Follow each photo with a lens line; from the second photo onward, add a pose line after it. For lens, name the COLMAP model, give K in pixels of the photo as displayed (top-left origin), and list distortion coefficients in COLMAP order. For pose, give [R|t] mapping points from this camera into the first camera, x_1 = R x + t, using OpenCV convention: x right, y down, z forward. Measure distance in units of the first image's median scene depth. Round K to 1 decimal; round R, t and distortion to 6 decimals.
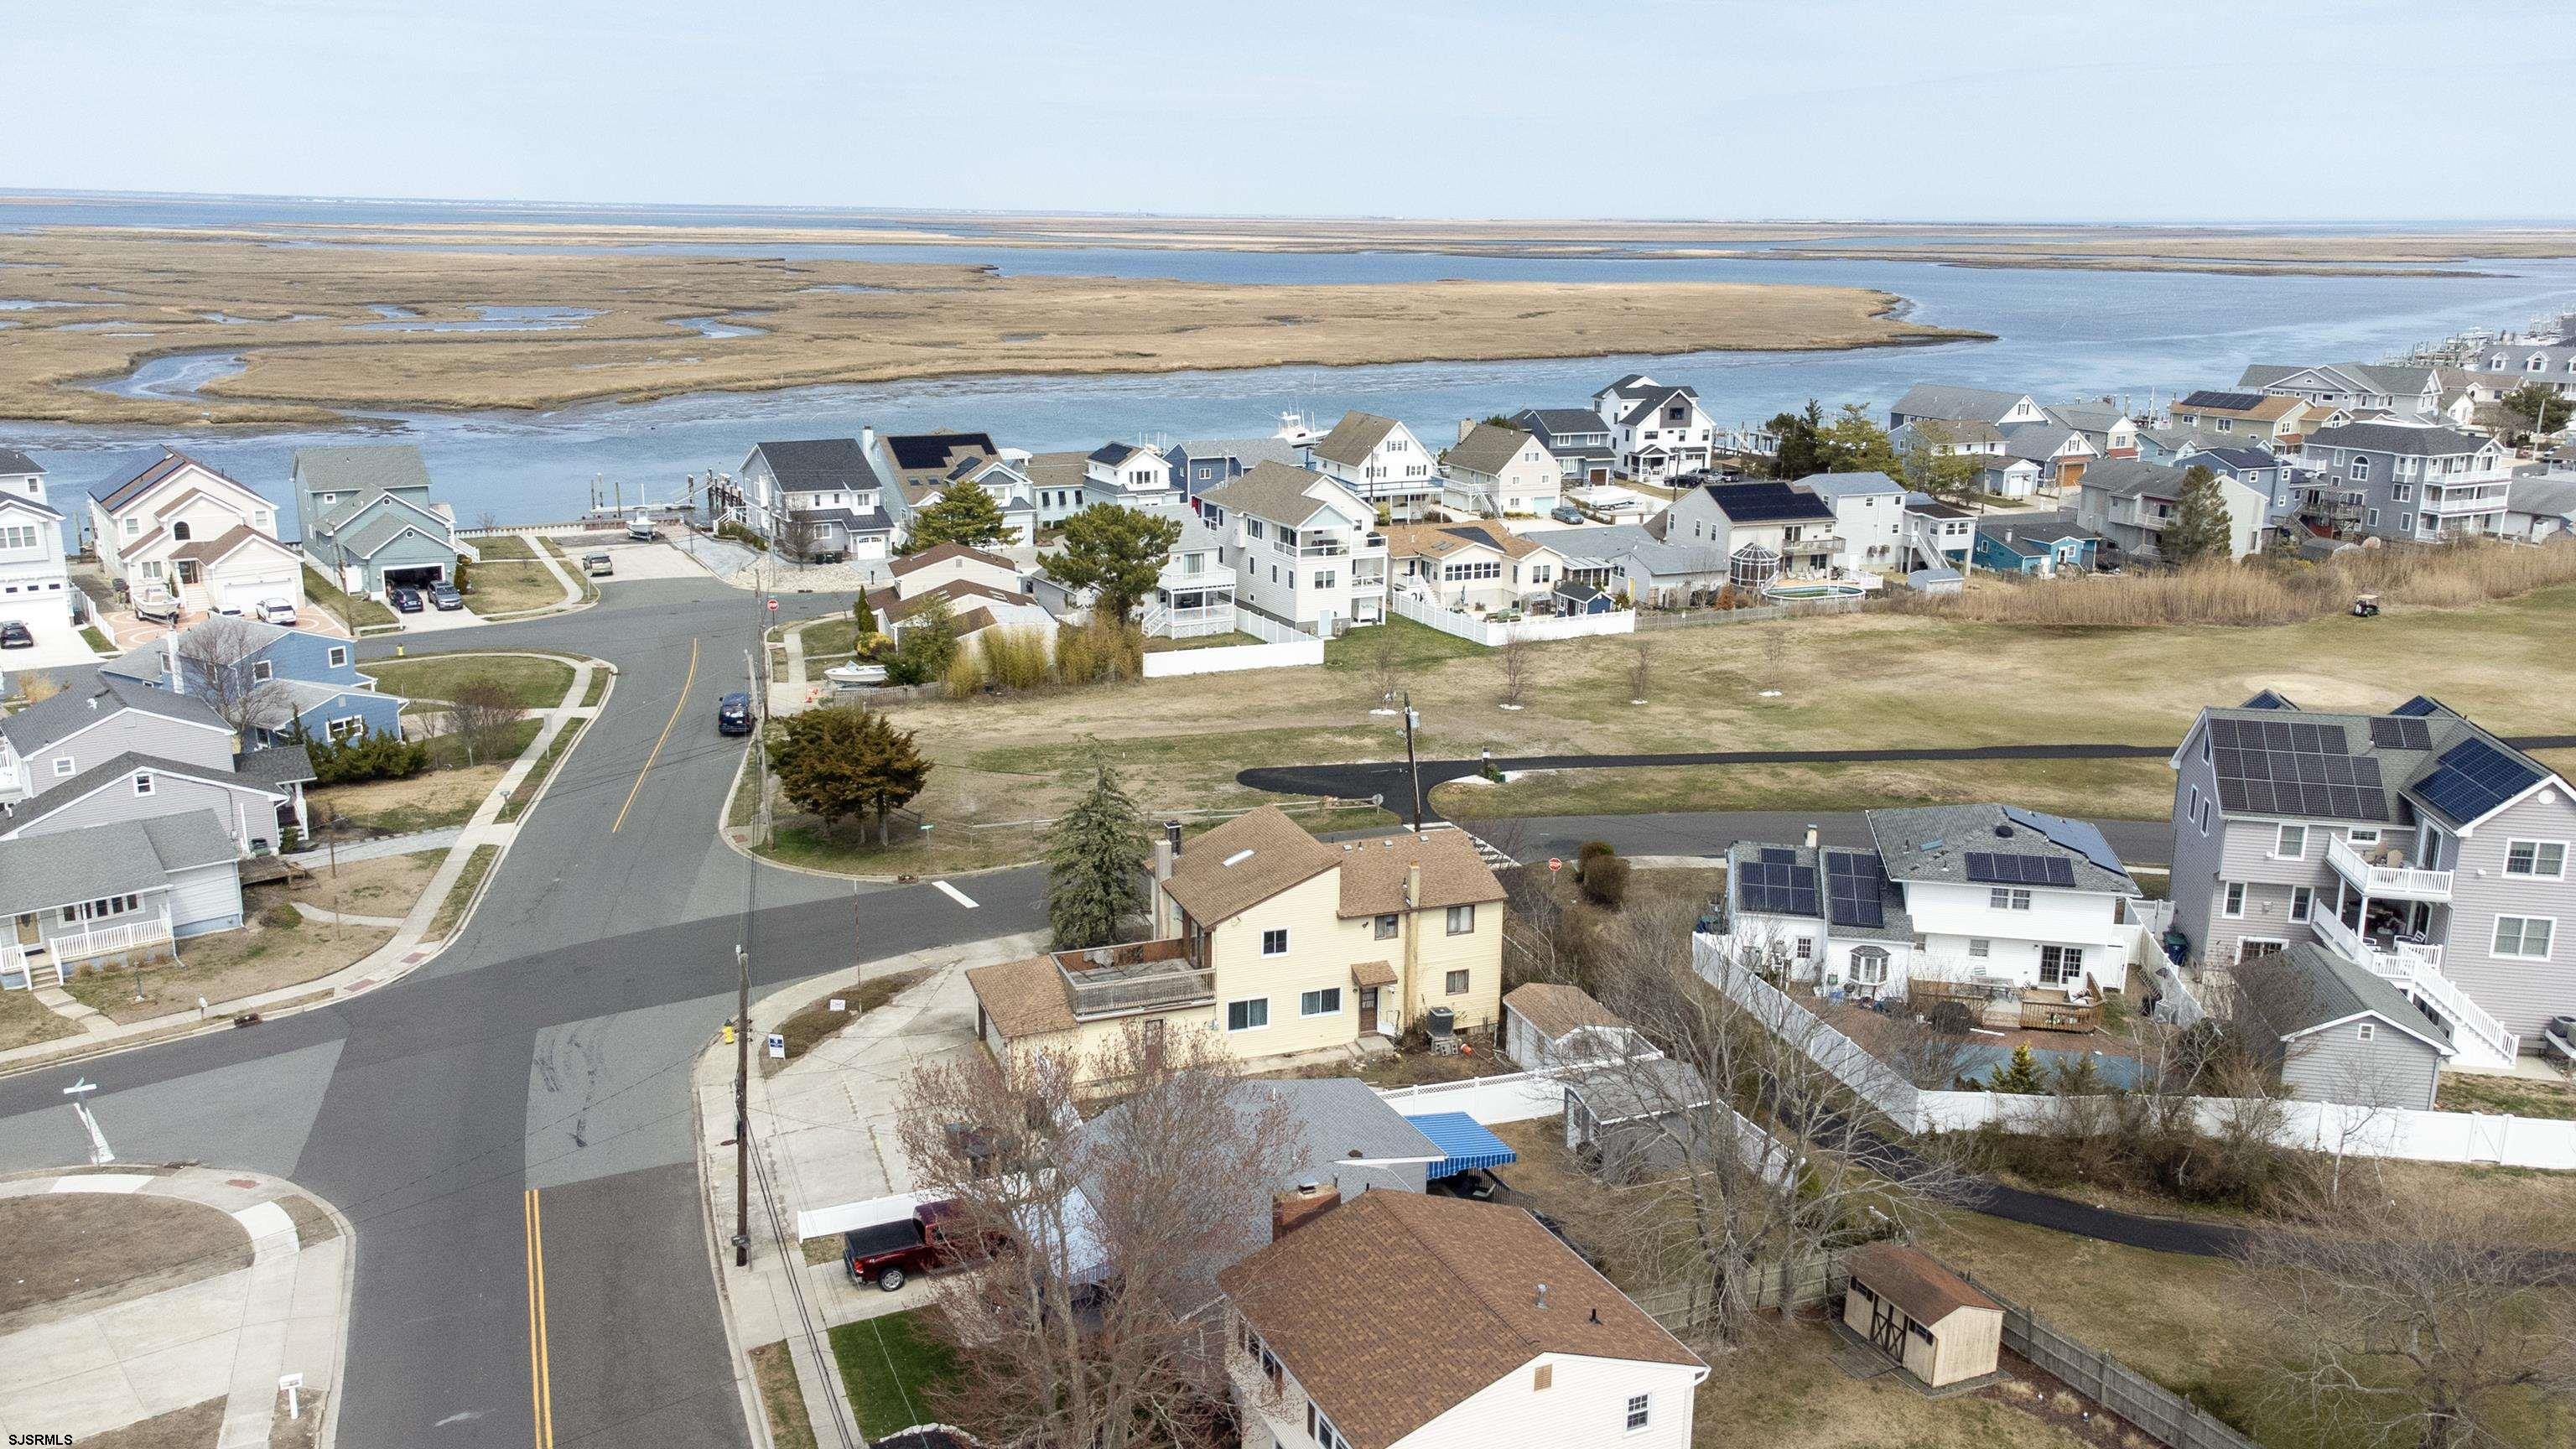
lens RADIAL K [[2003.9, 0, 1288.0], [0, 2003.9, 724.5], [0, 0, 1]] dist [0.050966, 0.008057]
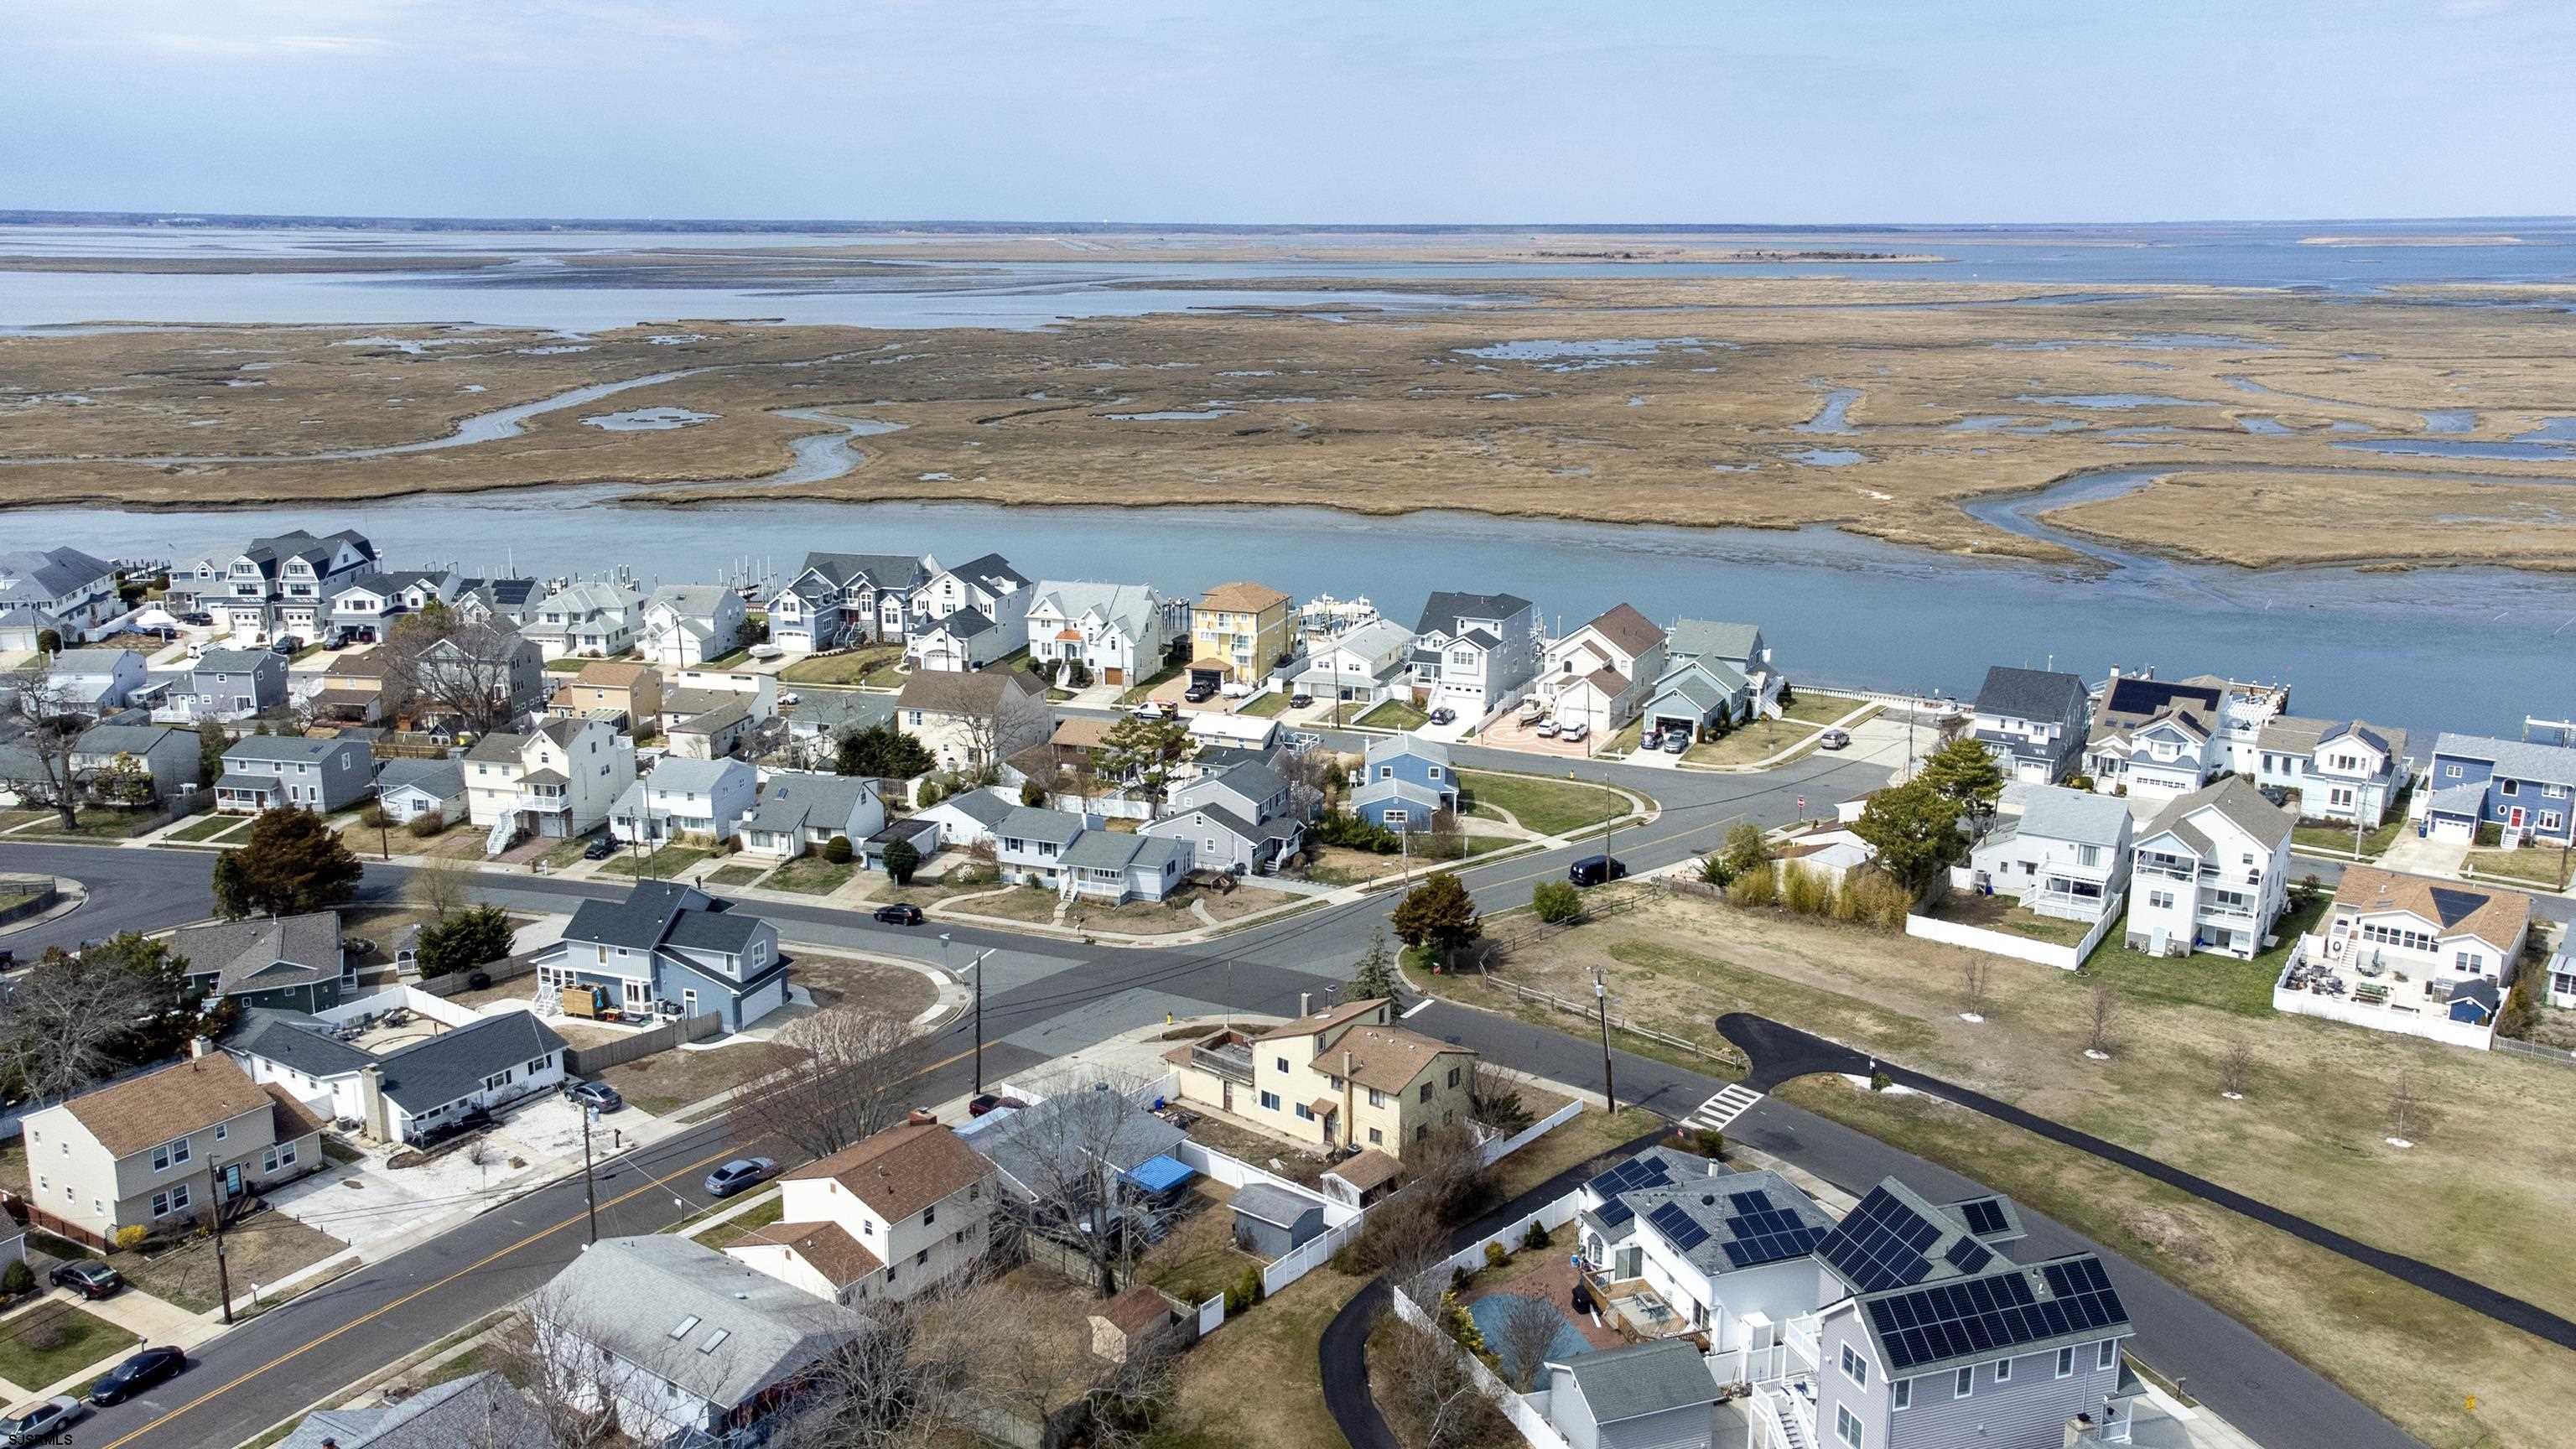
lens RADIAL K [[2079.4, 0, 1288.0], [0, 2079.4, 724.5], [0, 0, 1]] dist [0.051212, 0.002010]
pose [[0.487101, 0.200293, -0.850068, 0.877042], [-0.215245, 0.970854, 0.105414, -0.219388], [0.846406, 0.131625, 0.516016, 0.029696]]
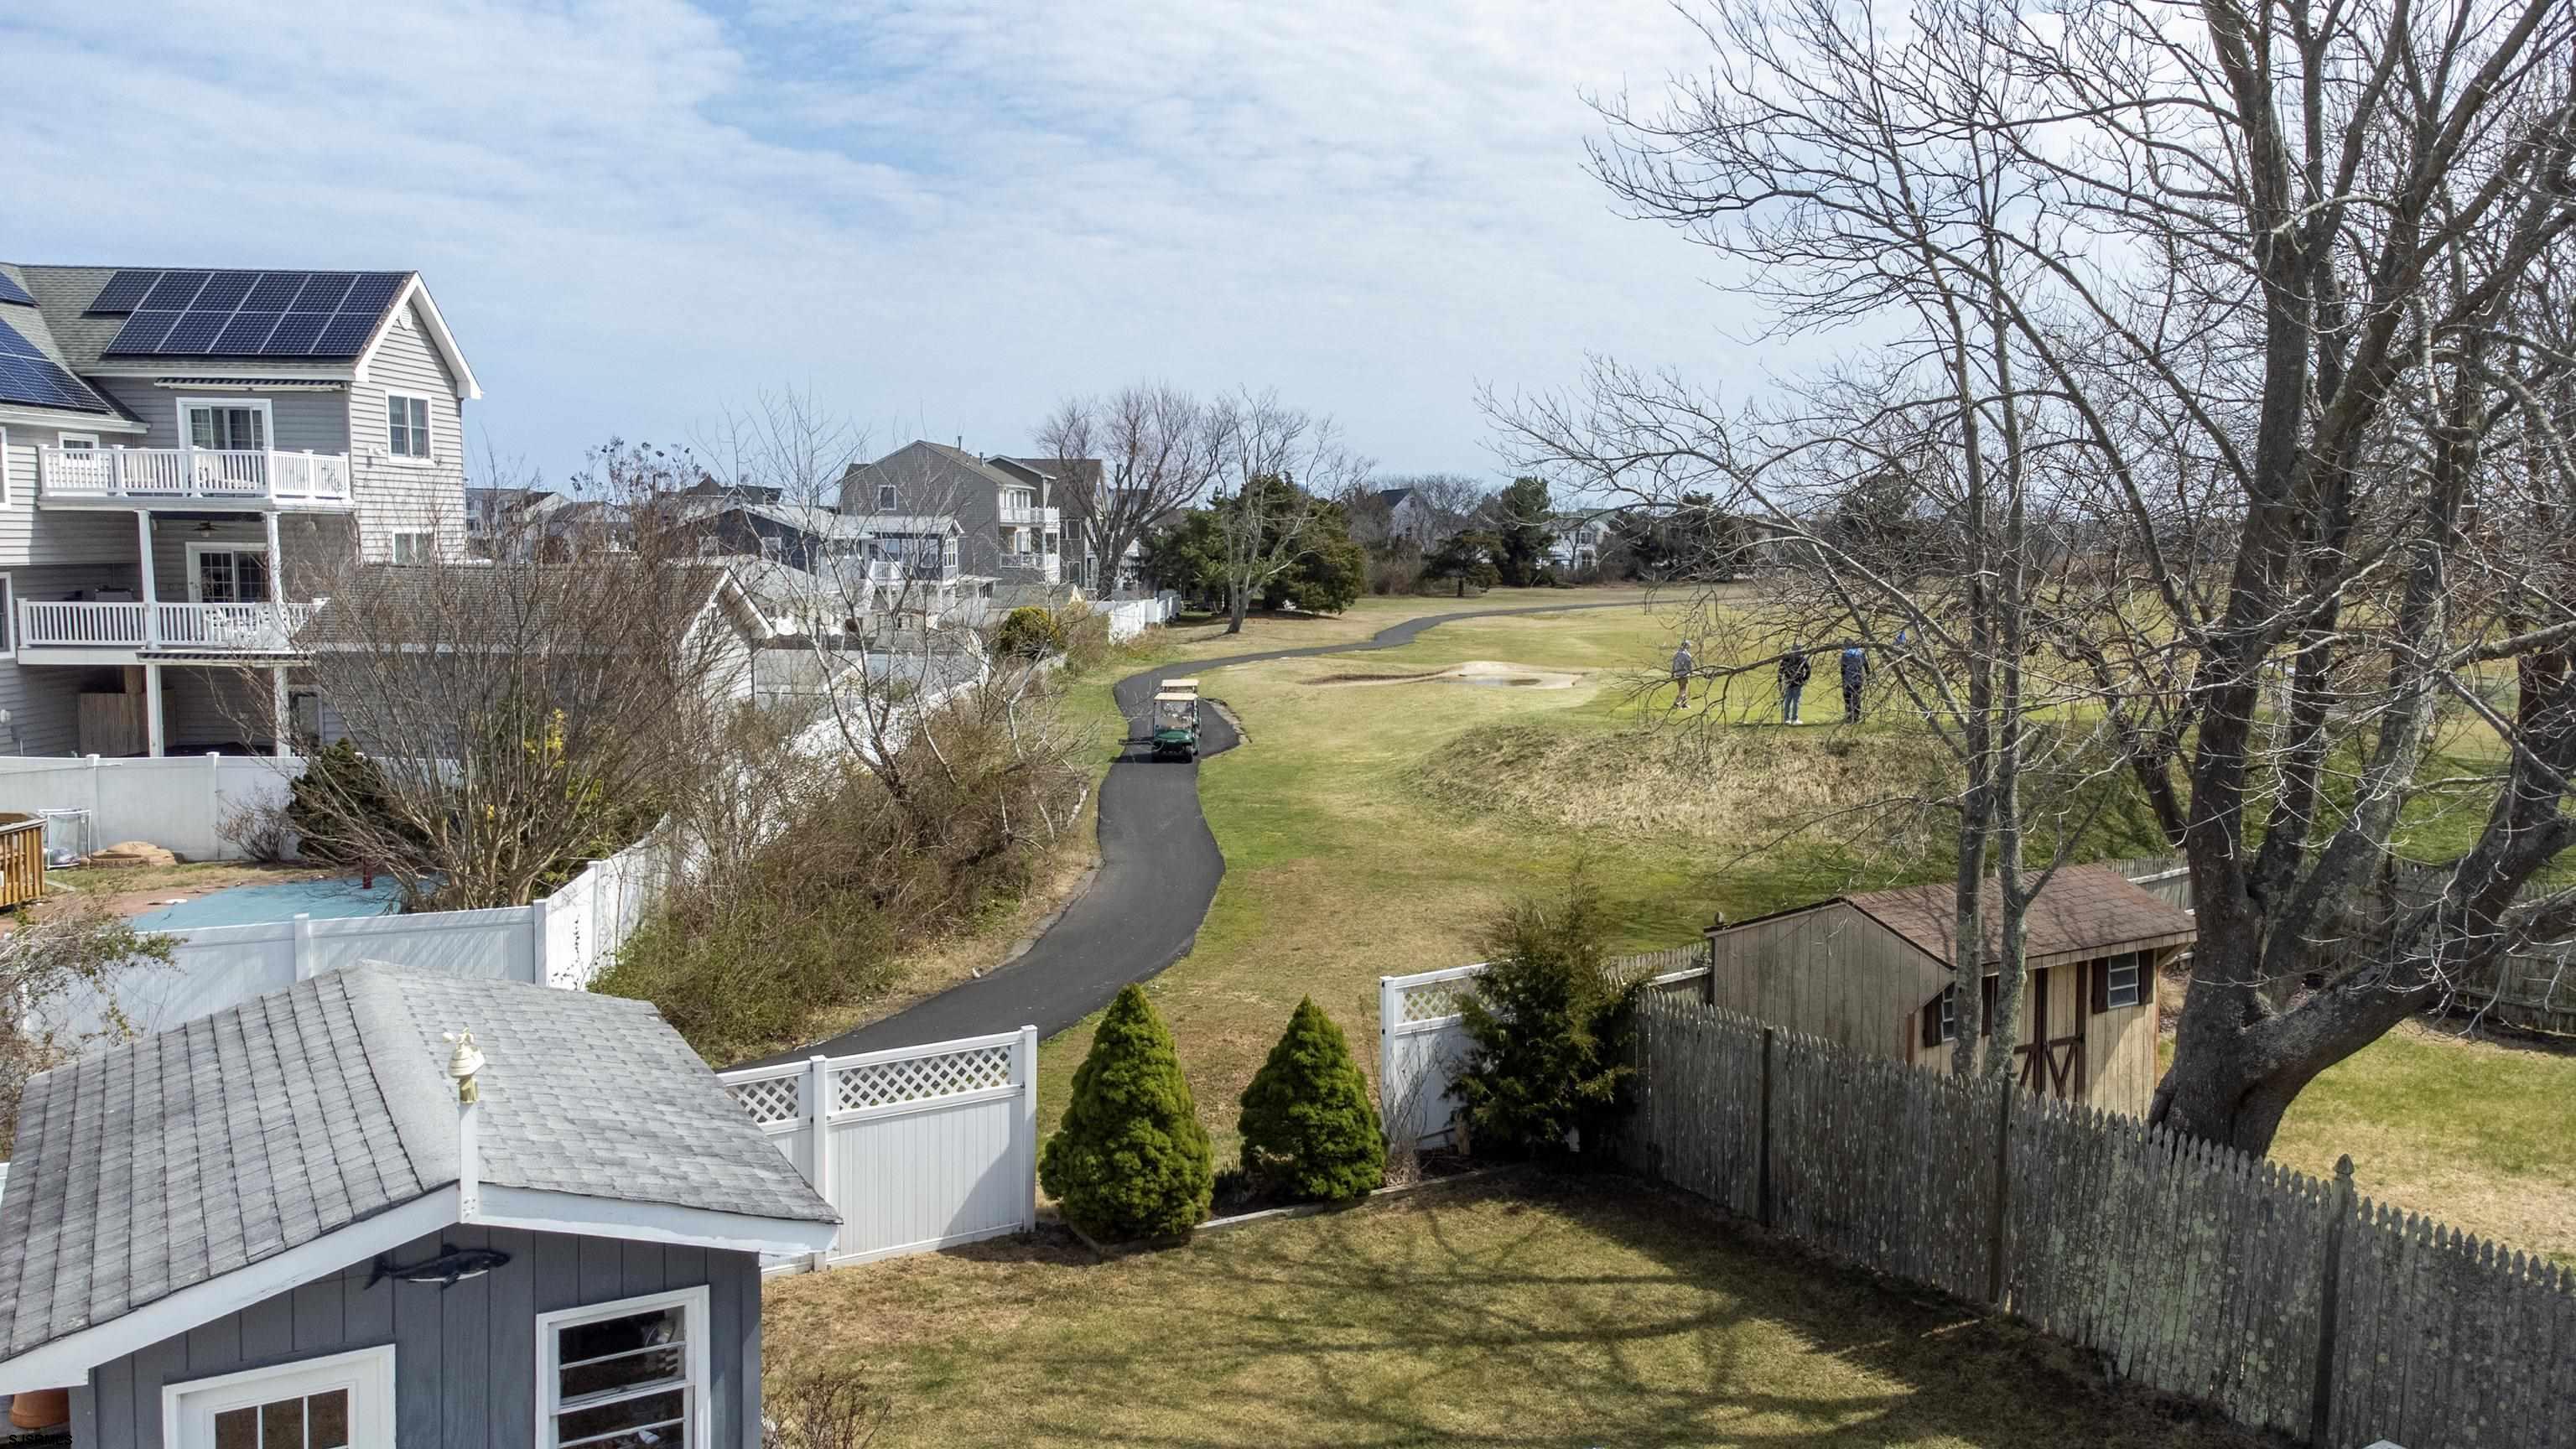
lens RADIAL K [[1944.9, 0, 1284.4], [0, 1944.9, 716.0], [0, 0, 1]] dist [0.051896, 0.000004]
pose [[-0.138076, -0.110890, 0.984194, 0.006085], [0.236383, 0.961306, 0.141474, 0.078590], [-0.961799, 0.252181, -0.106521, 0.522627]]
